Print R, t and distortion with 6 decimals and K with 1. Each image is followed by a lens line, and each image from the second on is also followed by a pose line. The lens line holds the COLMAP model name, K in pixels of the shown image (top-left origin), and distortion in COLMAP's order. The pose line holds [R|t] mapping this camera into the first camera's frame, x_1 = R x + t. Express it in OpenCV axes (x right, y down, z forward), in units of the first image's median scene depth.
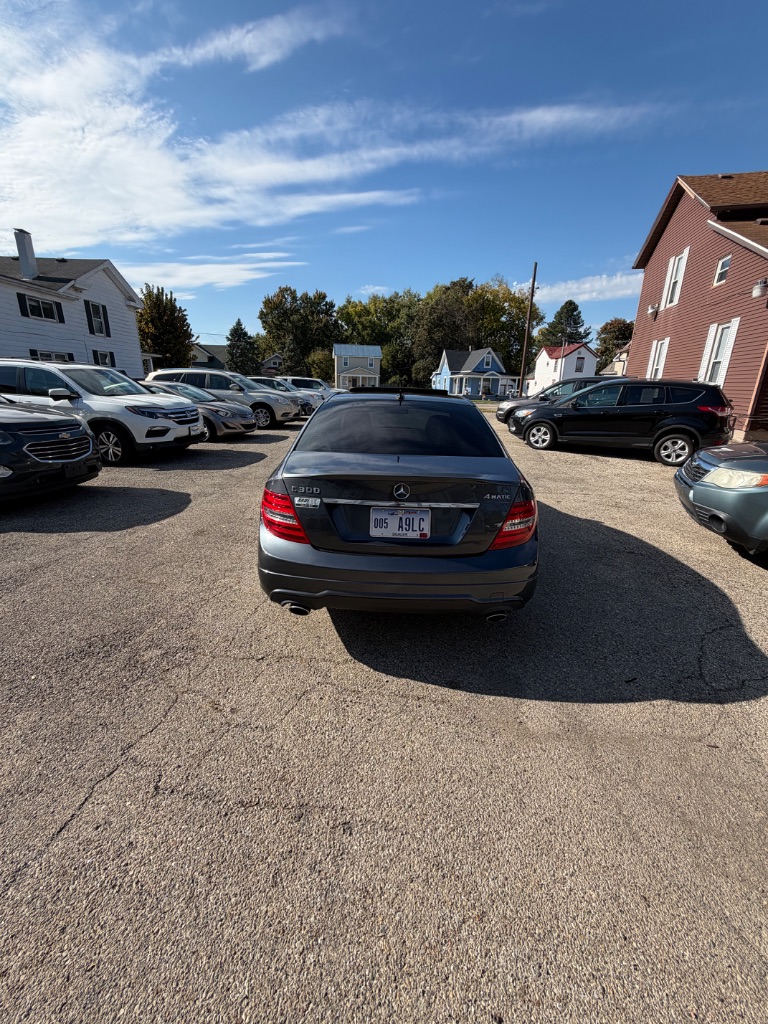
lens RADIAL K [[407.1, 0, 378.8], [0, 407.1, 499.6], [0, 0, 1]] dist [-0.000593, -0.000274]
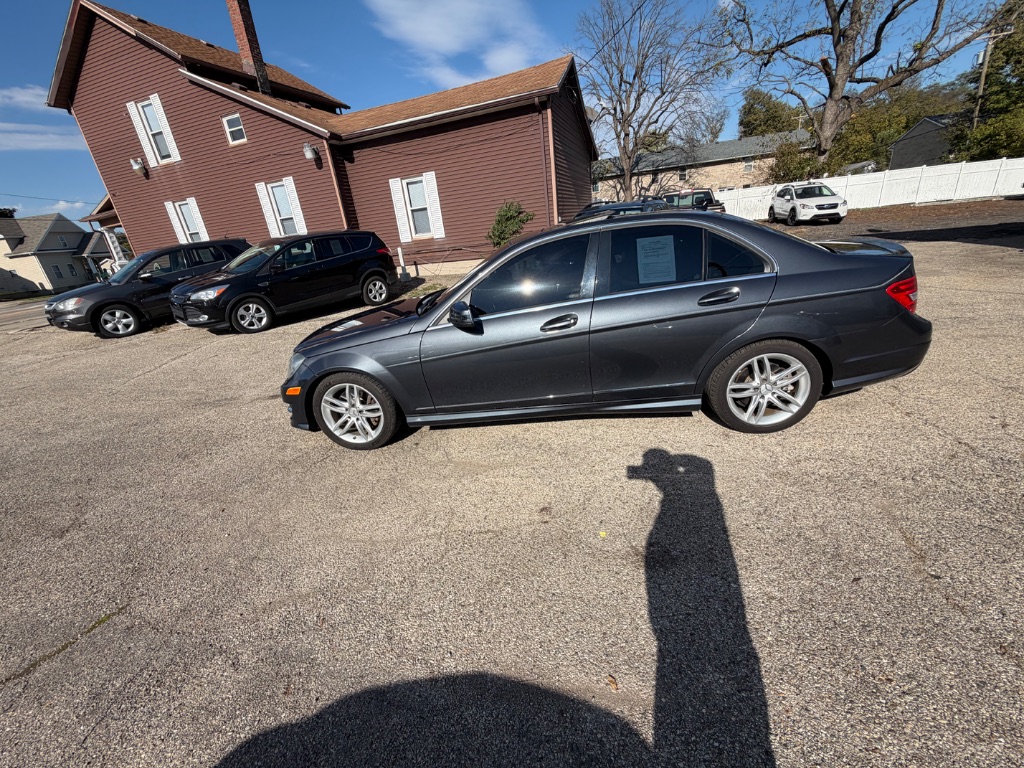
lens RADIAL K [[407.1, 0, 509.3], [0, 407.1, 382.8], [0, 0, 1]] dist [-0.000593, -0.000274]
pose [[0.088138, -0.394477, 0.914669, -0.321661], [0.378846, 0.862514, 0.335478, -0.119437], [-0.921253, 0.316950, 0.225466, 0.410022]]
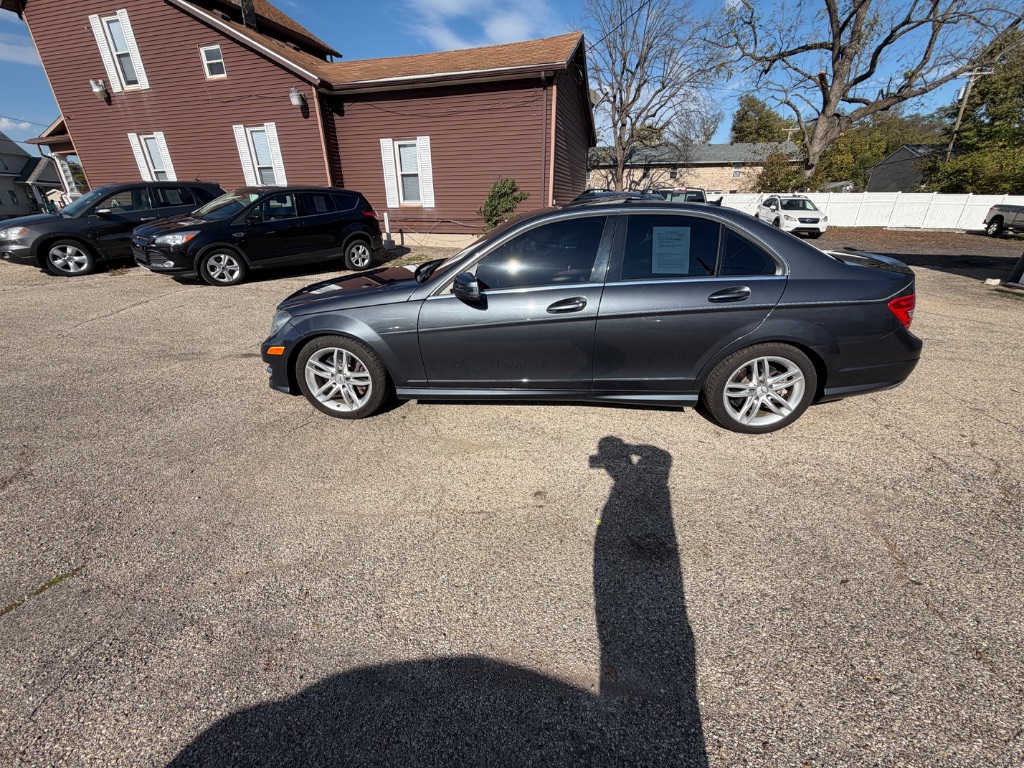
lens RADIAL K [[407.1, 0, 509.3], [0, 407.1, 382.8], [0, 0, 1]] dist [-0.000593, -0.000274]
pose [[0.061119, -0.426884, 0.902239, -0.316387], [0.277379, 0.875587, 0.395484, -0.120633], [-0.958815, 0.226091, 0.171924, 0.428634]]
